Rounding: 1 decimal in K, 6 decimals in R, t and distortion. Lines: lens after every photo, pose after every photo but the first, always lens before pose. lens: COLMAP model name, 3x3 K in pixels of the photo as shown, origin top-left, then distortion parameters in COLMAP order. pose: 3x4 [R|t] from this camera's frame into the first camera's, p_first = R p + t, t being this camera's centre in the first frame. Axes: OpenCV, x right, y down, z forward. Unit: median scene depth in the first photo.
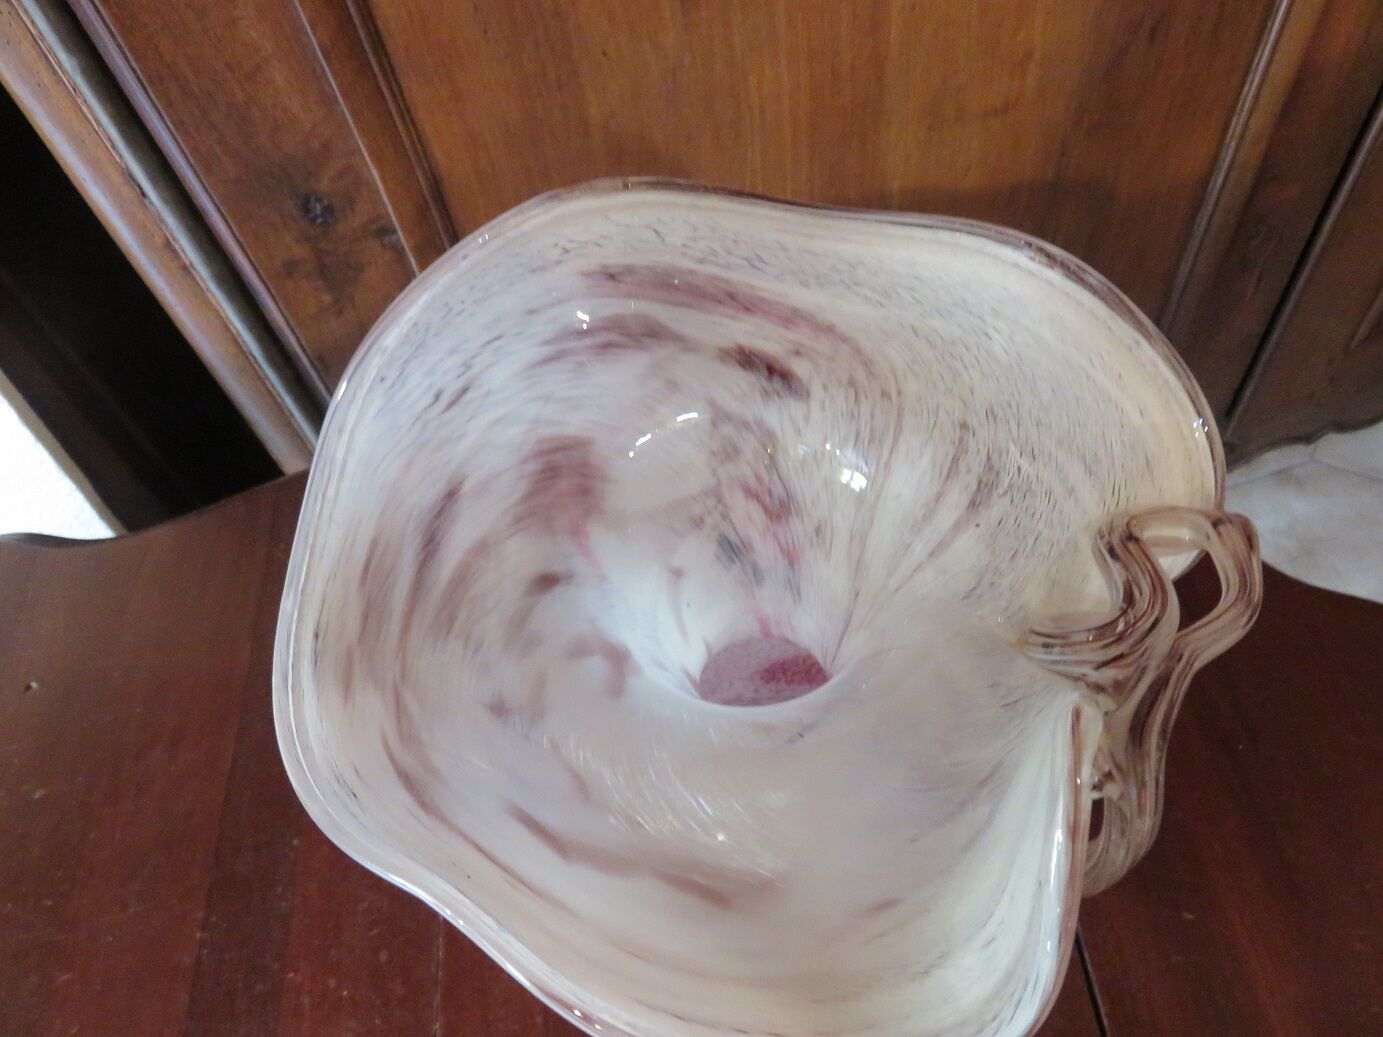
lens RADIAL K [[1043.1, 0, 690.6], [0, 1043.1, 523.1], [0, 0, 1]] dist [-0.003209, -0.001725]
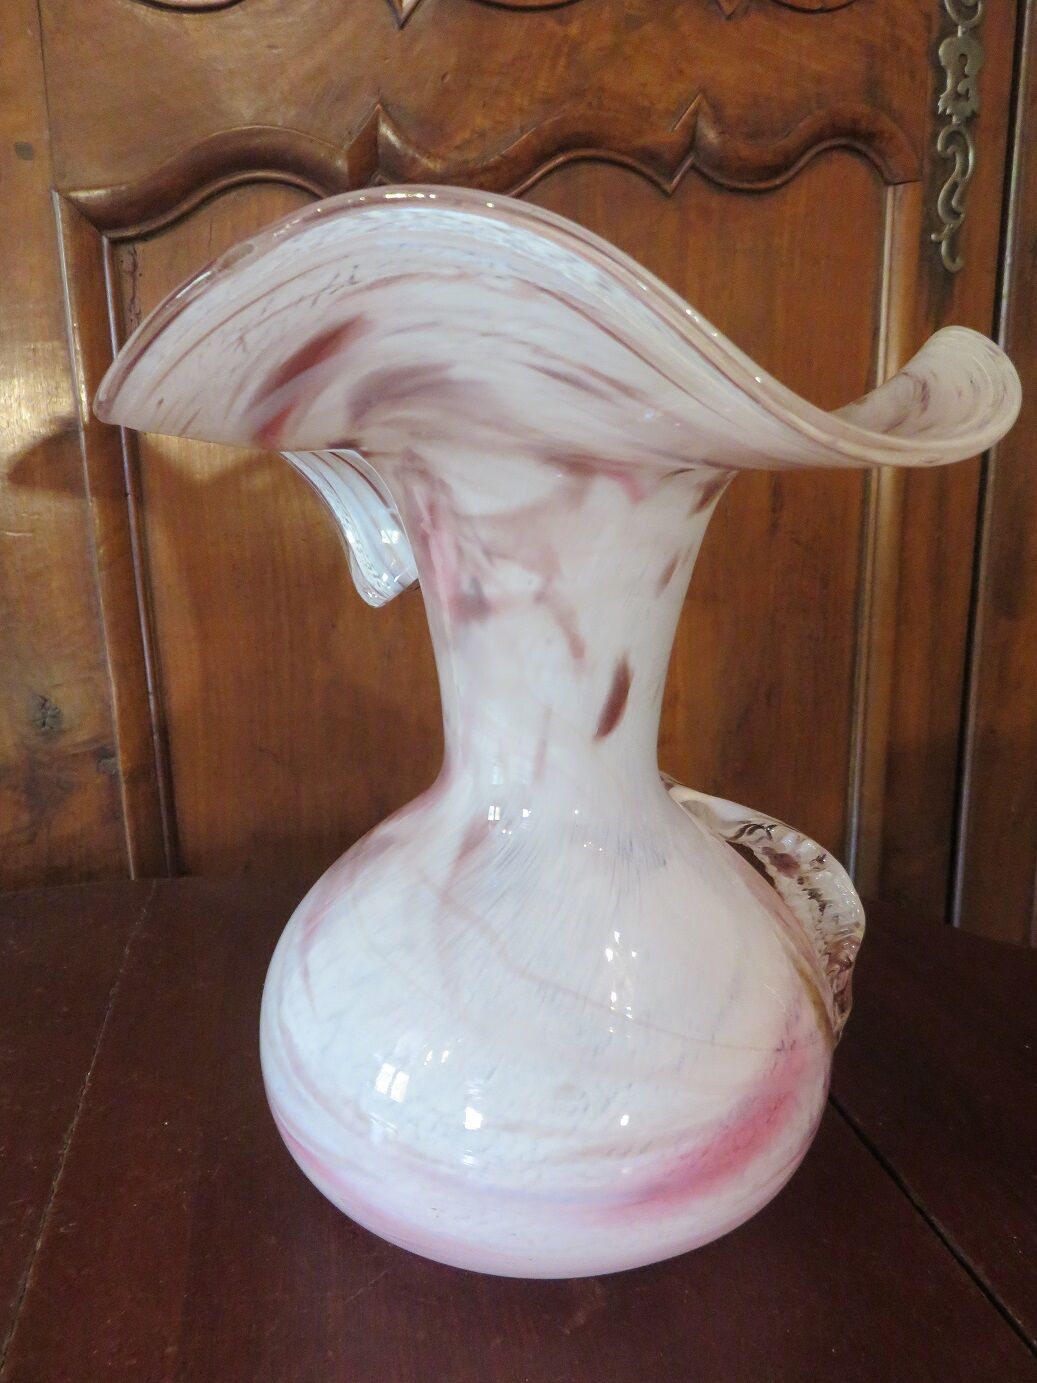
lens RADIAL K [[1043.1, 0, 510.5], [0, 1043.1, 694.0], [0, 0, 1]] dist [-0.003209, -0.001725]
pose [[0.989466, 0.062511, 0.130575, -0.030327], [0.044640, 0.726270, -0.685958, 0.410595], [-0.137712, 0.684561, 0.715829, 0.154175]]
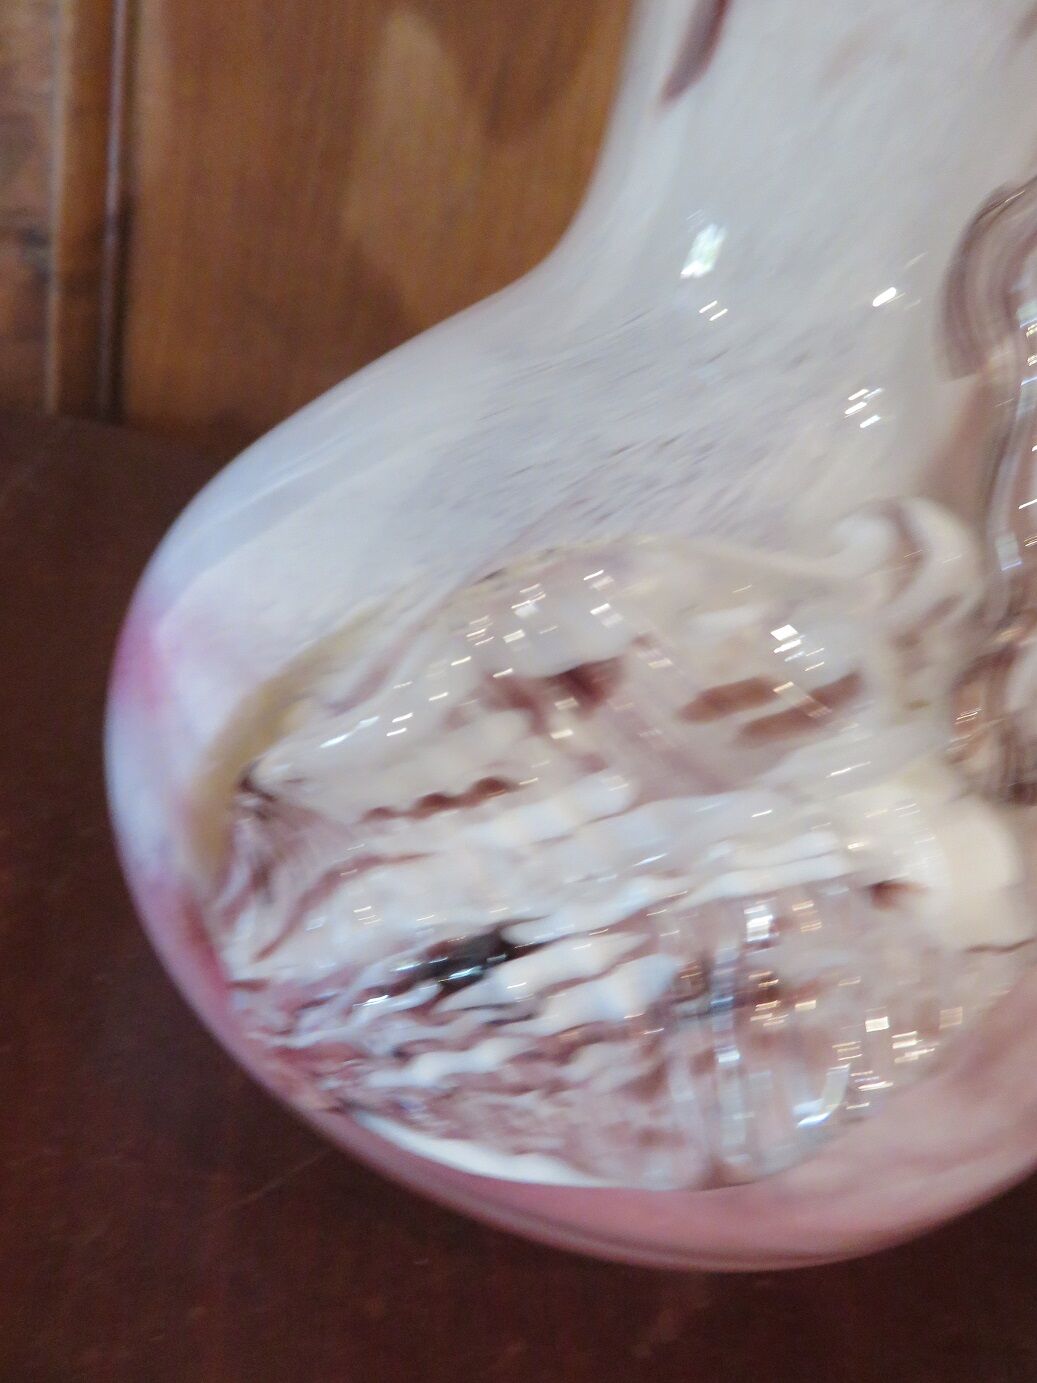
lens RADIAL K [[1043.1, 0, 513.9], [0, 1043.1, 684.9], [0, 0, 1]] dist [-0.003209, -0.001725]
pose [[0.939101, 0.266648, 0.216766, -0.049299], [-0.140427, 0.873500, -0.466131, 0.291637], [-0.313638, 0.407305, 0.857749, 0.388962]]
